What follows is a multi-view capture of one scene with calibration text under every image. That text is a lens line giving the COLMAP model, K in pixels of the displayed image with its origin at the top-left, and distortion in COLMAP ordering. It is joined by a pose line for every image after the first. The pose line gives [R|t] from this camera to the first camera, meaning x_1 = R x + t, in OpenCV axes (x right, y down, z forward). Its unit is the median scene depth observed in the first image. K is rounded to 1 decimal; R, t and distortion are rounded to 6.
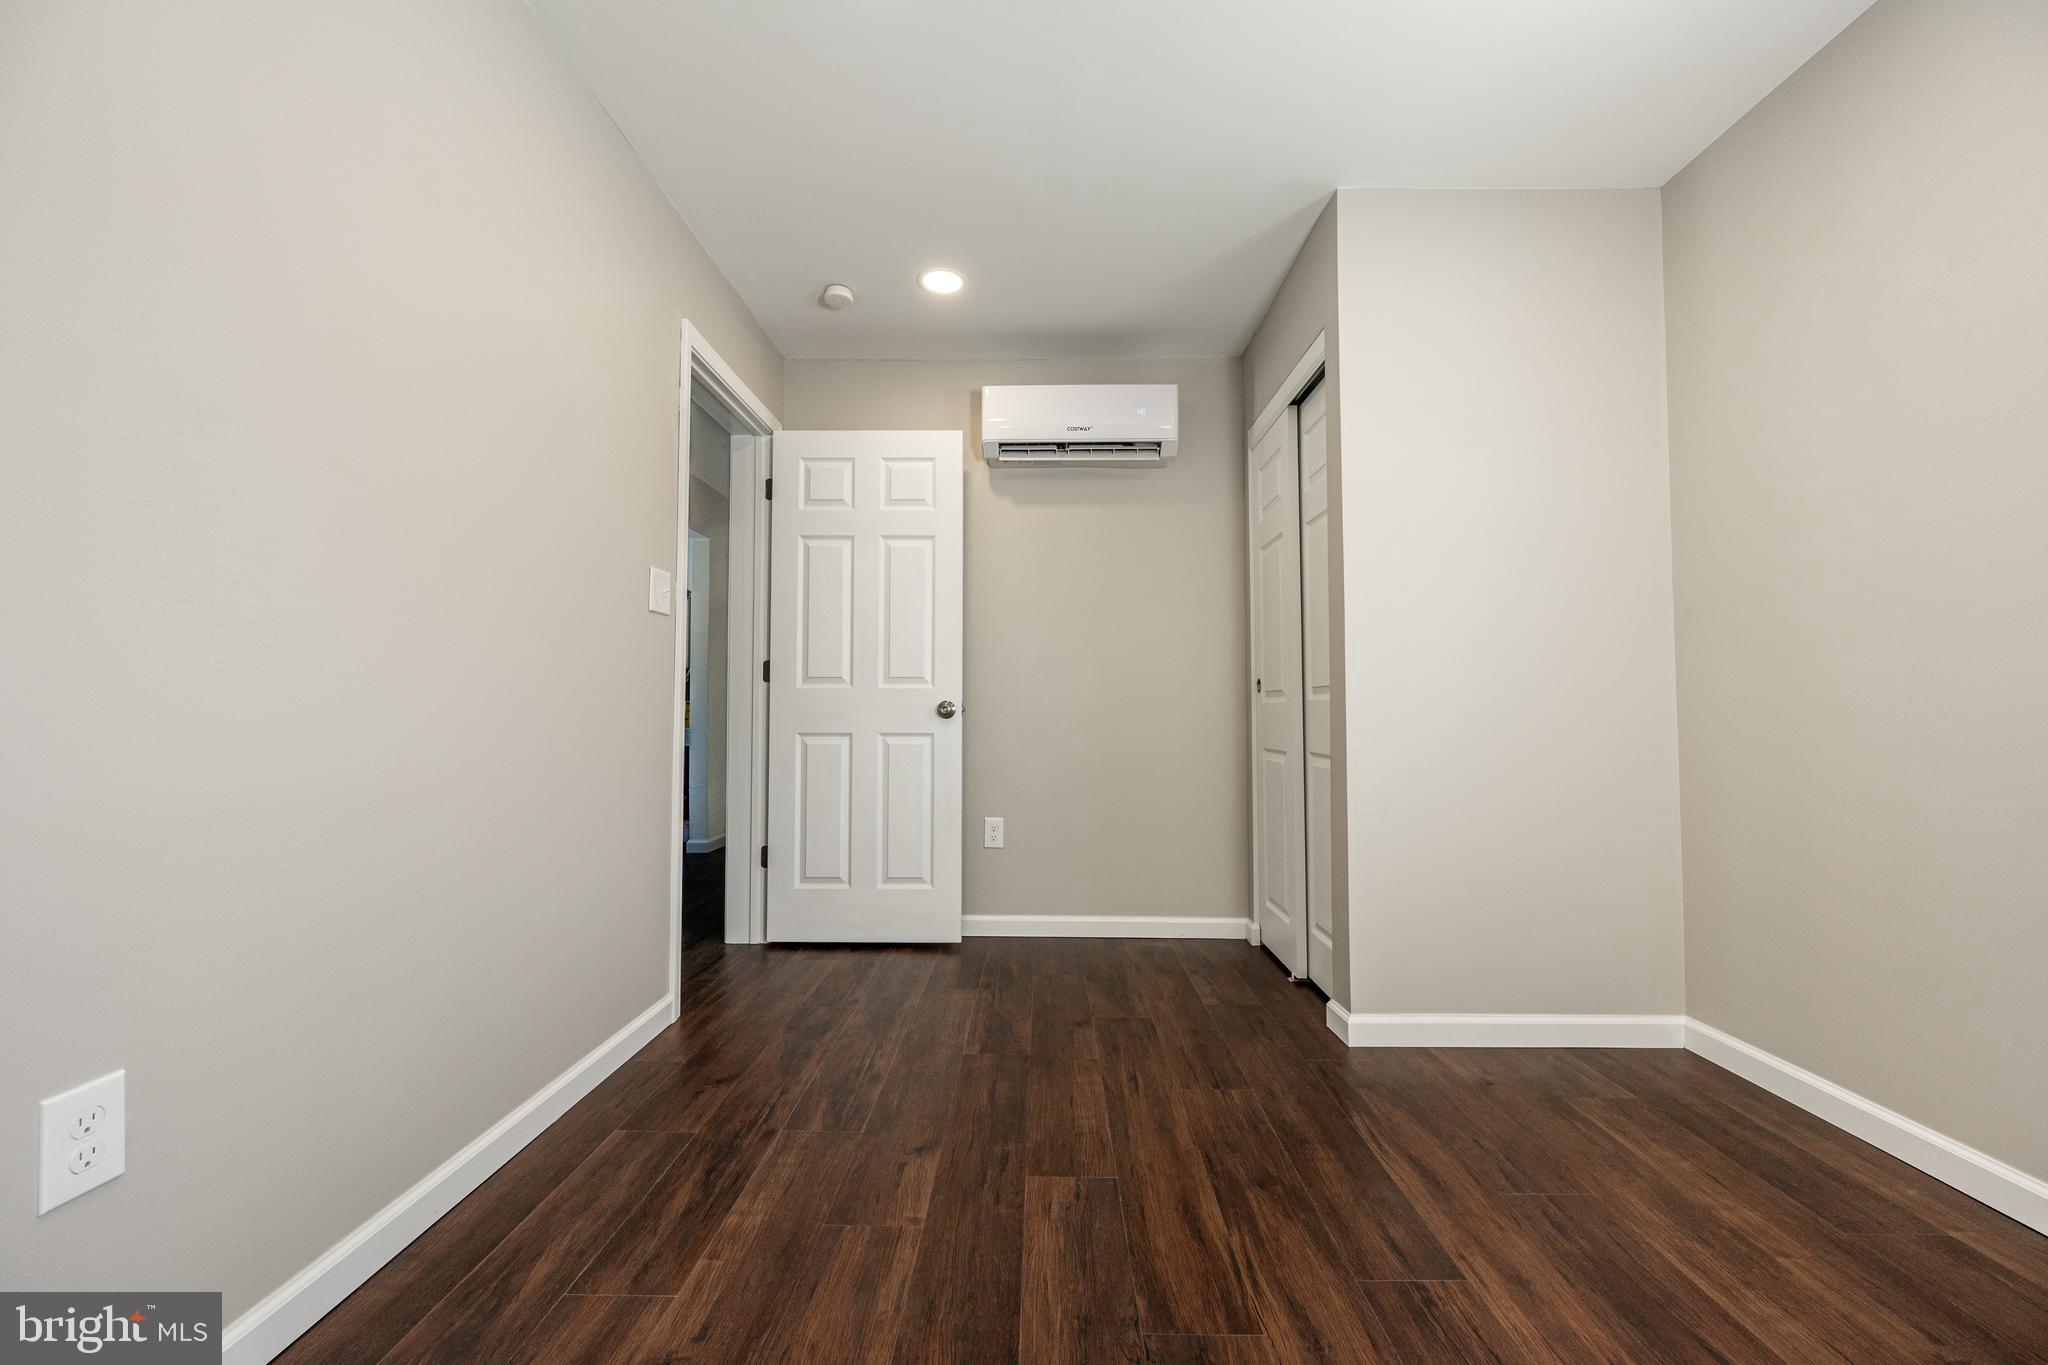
lens RADIAL K [[866.9, 0, 1024.0], [0, 866.9, 682.5], [0, 0, 1]] dist [0.000163, -0.000181]
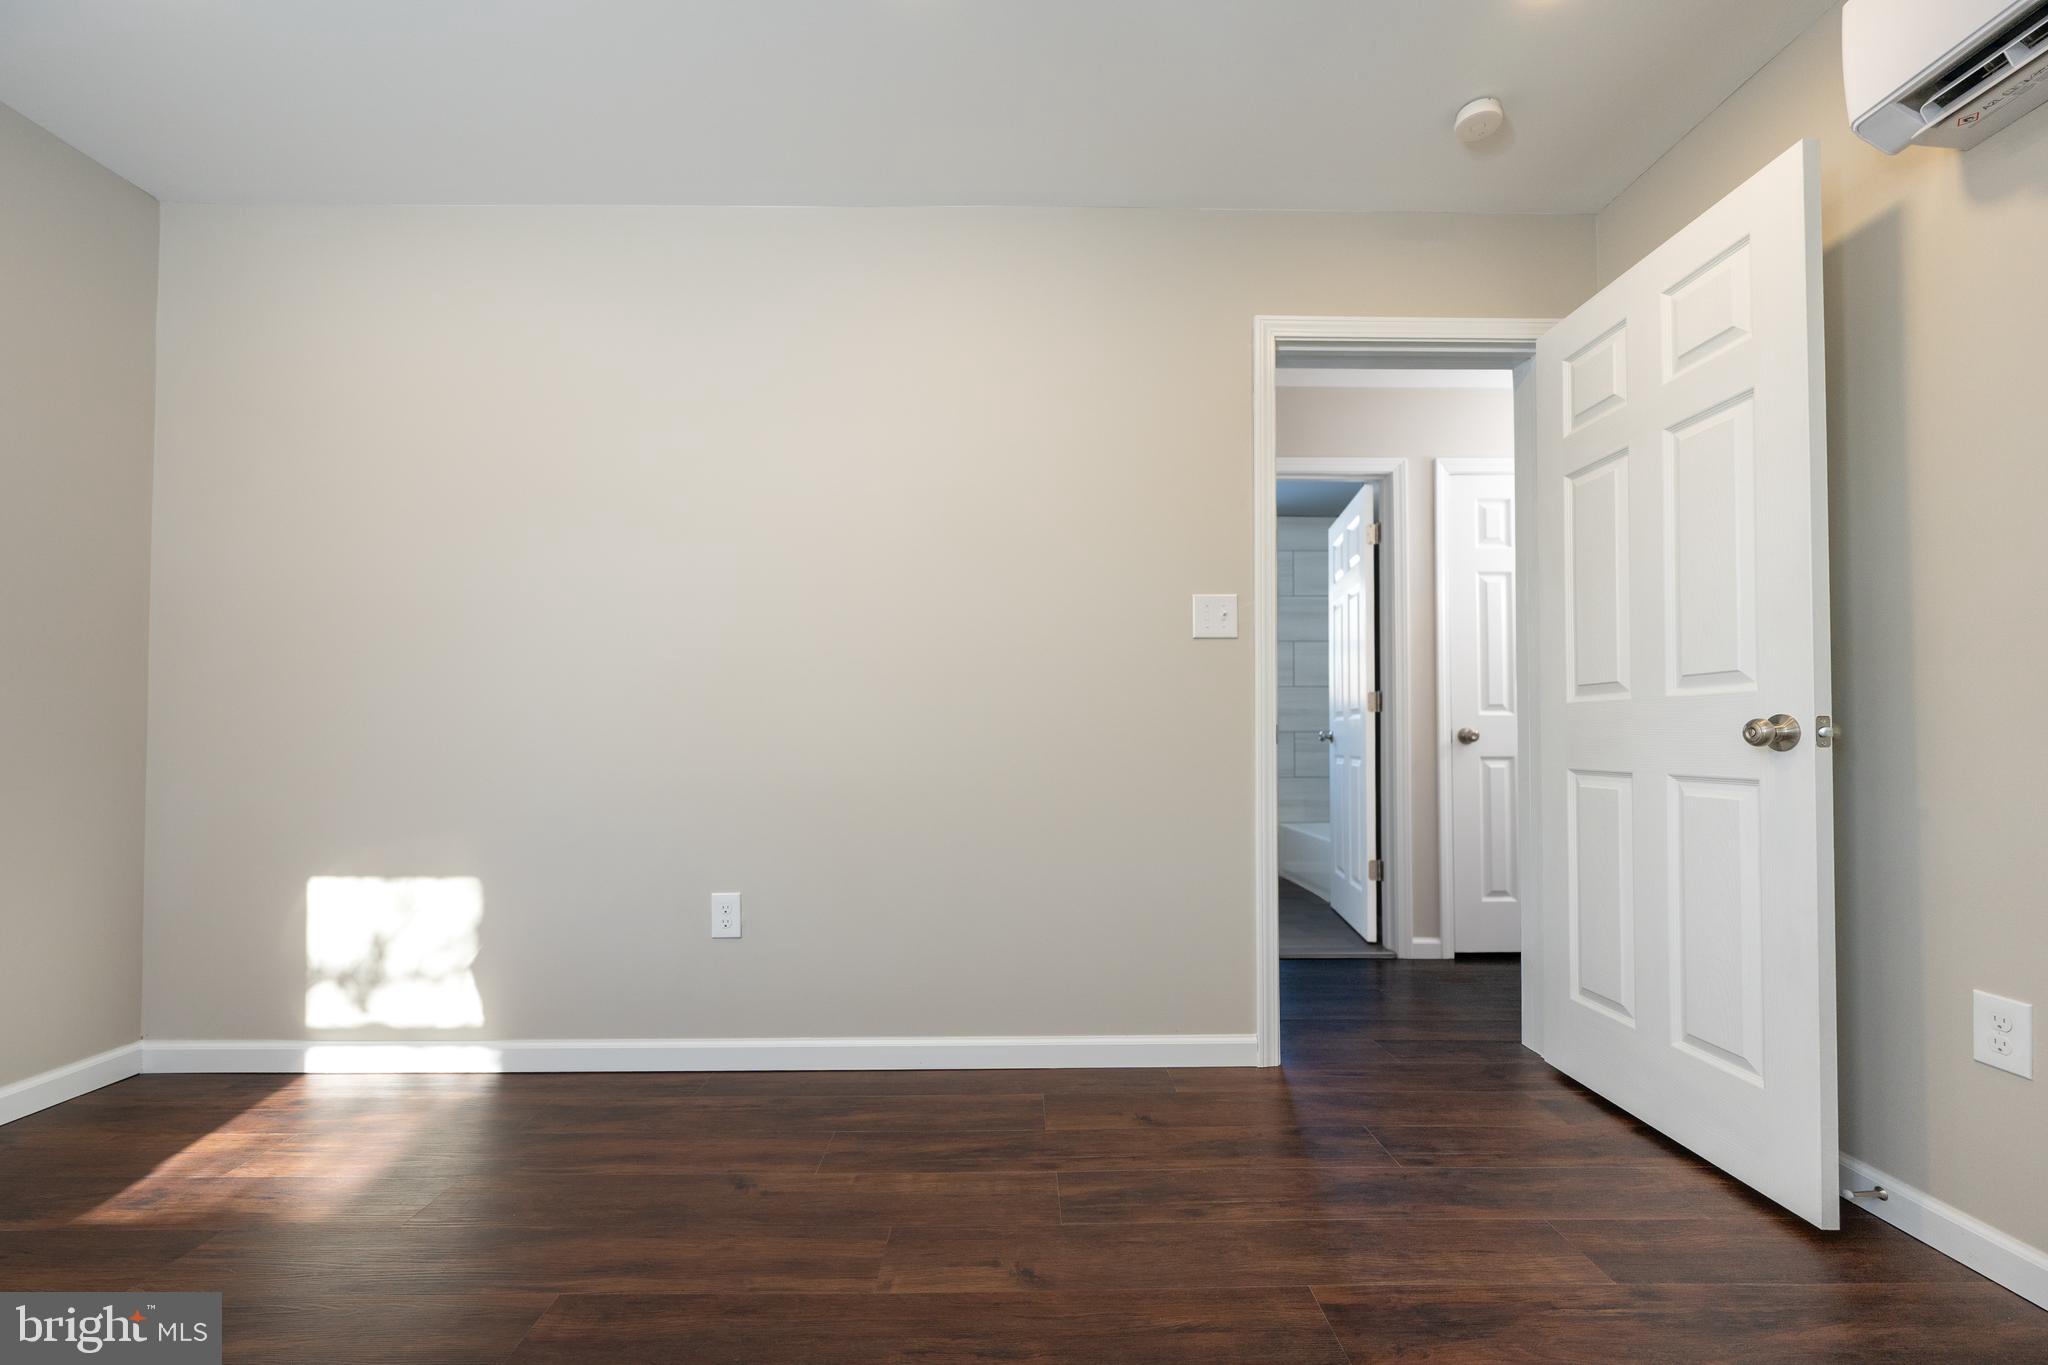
lens RADIAL K [[792.9, 0, 990.4], [0, 792.9, 726.1], [0, 0, 1]] dist [-0.000344, -0.000505]
pose [[-0.005323, -0.017141, -0.999839, 0.664665], [0.034906, 0.999241, -0.017317, 0.036759], [0.999376, -0.034993, -0.004720, 1.031830]]
